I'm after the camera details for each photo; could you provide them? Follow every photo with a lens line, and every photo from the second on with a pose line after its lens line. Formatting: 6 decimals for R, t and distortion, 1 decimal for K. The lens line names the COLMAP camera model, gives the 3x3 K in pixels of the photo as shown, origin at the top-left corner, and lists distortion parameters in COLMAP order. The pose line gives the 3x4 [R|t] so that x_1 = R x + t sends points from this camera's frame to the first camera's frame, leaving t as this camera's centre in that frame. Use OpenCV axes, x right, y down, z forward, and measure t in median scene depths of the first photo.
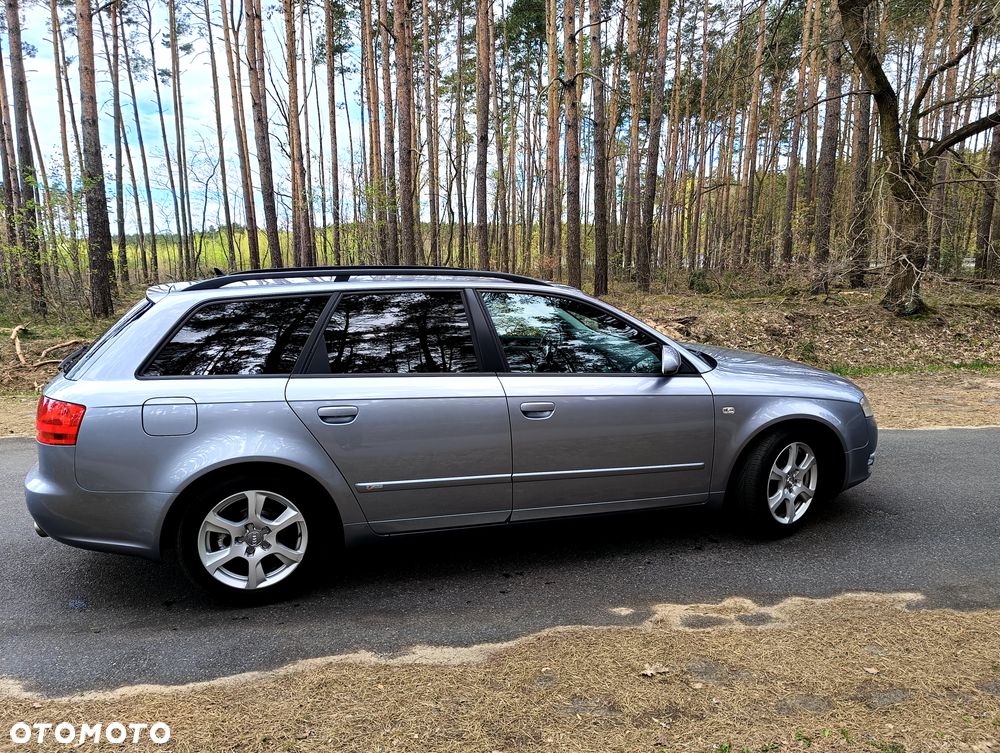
lens RADIAL K [[687.4, 0, 495.5], [0, 687.4, 369.3], [0, 0, 1]] dist [0.053650, -0.058221]
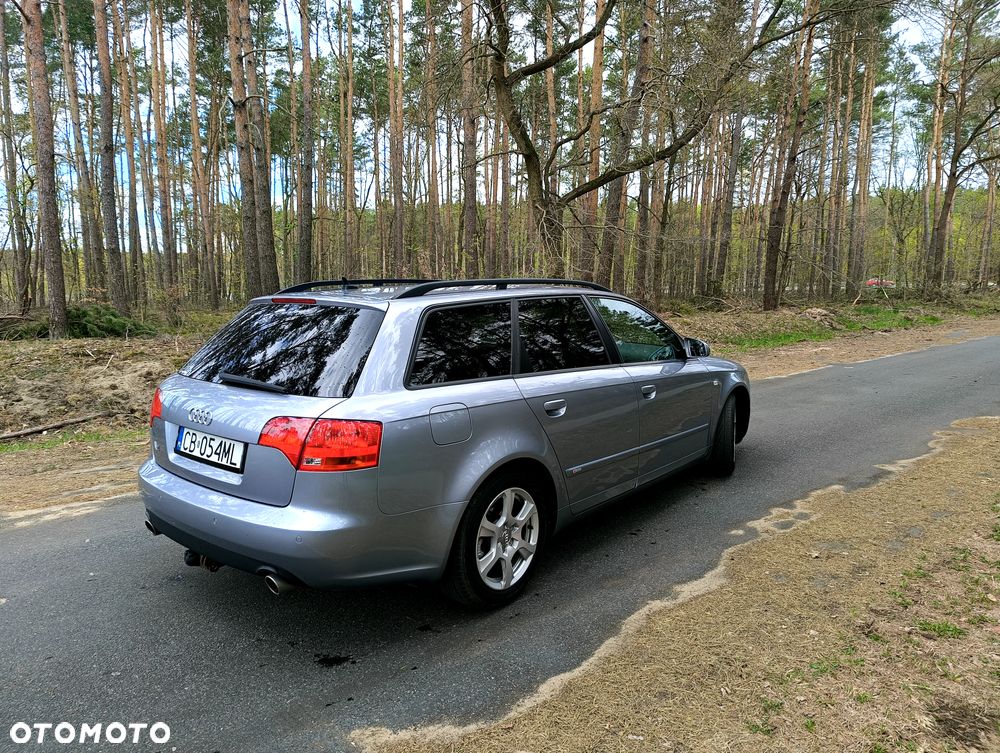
lens RADIAL K [[687.4, 0, 495.5], [0, 687.4, 369.3], [0, 0, 1]] dist [0.053650, -0.058221]
pose [[0.808130, -0.070821, 0.584731, -0.941714], [0.097960, 0.995079, -0.014864, 0.011589], [-0.580801, 0.069292, 0.811091, 0.166617]]
